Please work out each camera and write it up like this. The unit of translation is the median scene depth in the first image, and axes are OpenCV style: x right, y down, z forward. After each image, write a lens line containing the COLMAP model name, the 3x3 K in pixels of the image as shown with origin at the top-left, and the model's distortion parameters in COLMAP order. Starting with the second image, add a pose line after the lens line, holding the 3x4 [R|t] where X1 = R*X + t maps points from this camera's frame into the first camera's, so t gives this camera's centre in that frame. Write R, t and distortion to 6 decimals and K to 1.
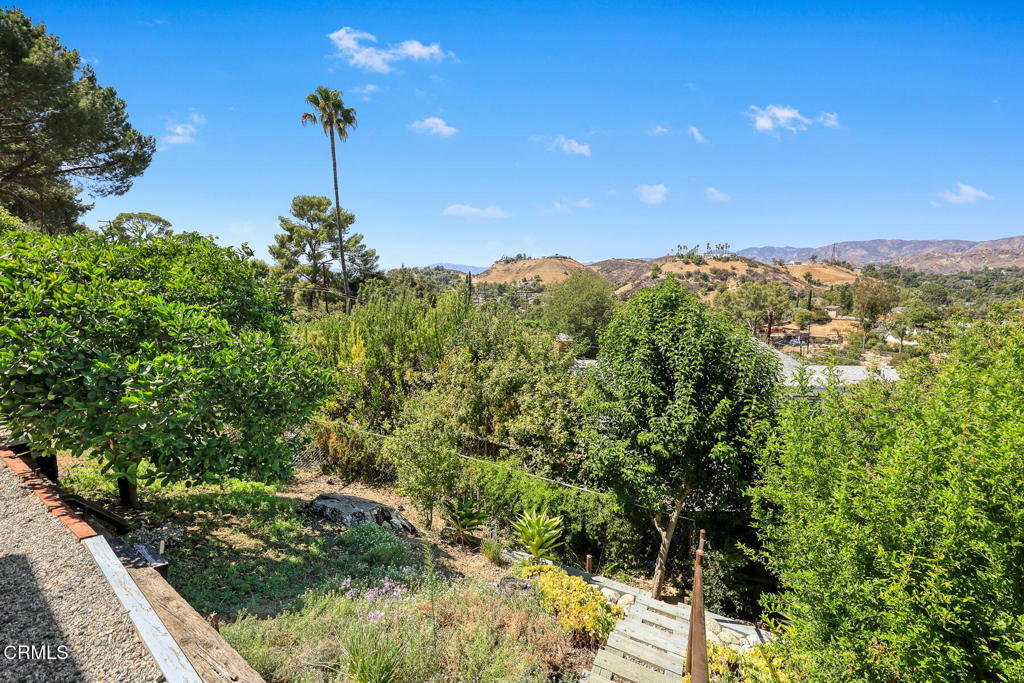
lens RADIAL K [[419.4, 0, 512.0], [0, 419.4, 341.5], [0, 0, 1]] dist [-0.002375, 0.000069]
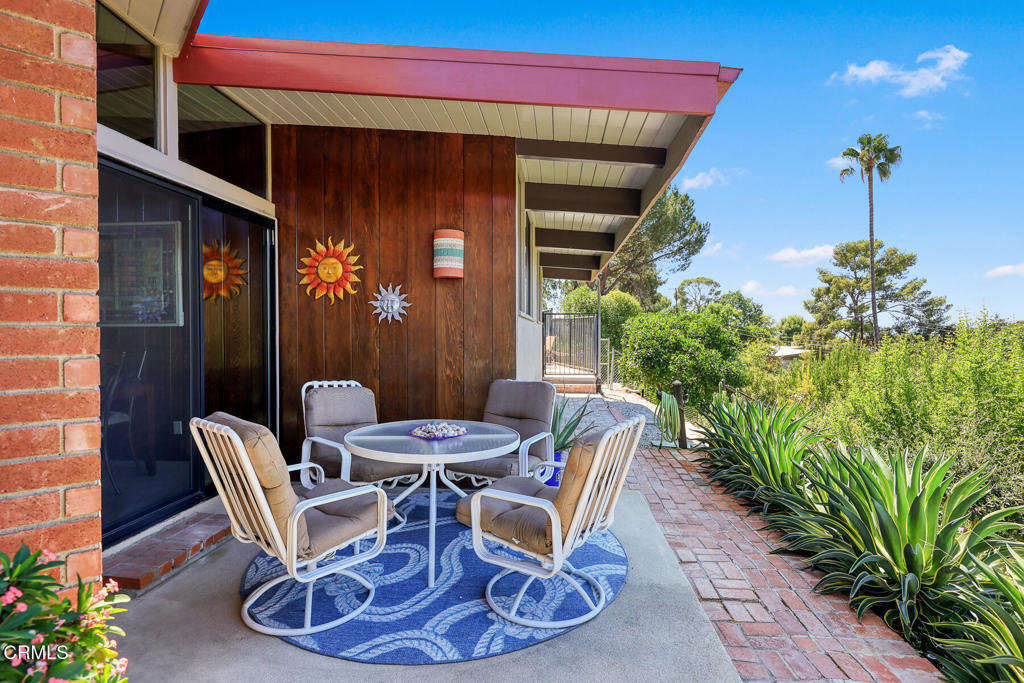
lens RADIAL K [[515.1, 0, 512.0], [0, 515.1, 341.5], [0, 0, 1]] dist [0.002568, 0.000647]
pose [[0.489378, 0.007422, -0.872040, 0.109160], [-0.128374, 0.989683, -0.063619, 0.020628], [0.862571, 0.143081, 0.485282, -0.112270]]
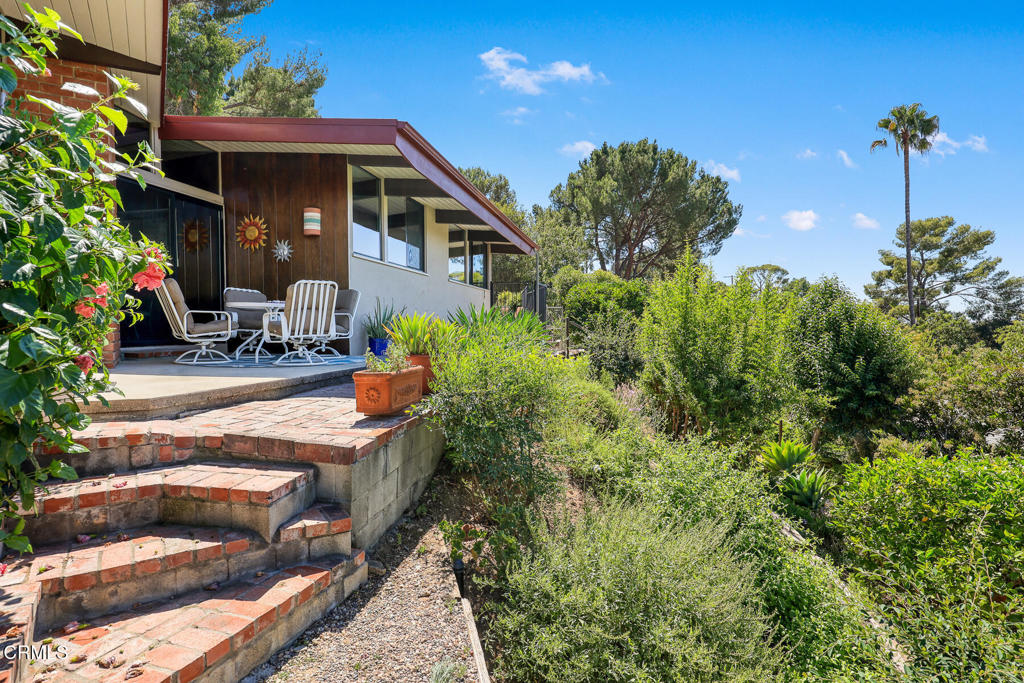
lens RADIAL K [[535.4, 0, 506.5], [0, 535.4, 347.0], [0, 0, 1]] dist [0.001989, 0.000896]
pose [[0.363031, 0.020932, -0.931542, 0.199792], [-0.134617, 0.990437, -0.030206, 0.036117], [0.922001, 0.136367, 0.362377, -0.080312]]
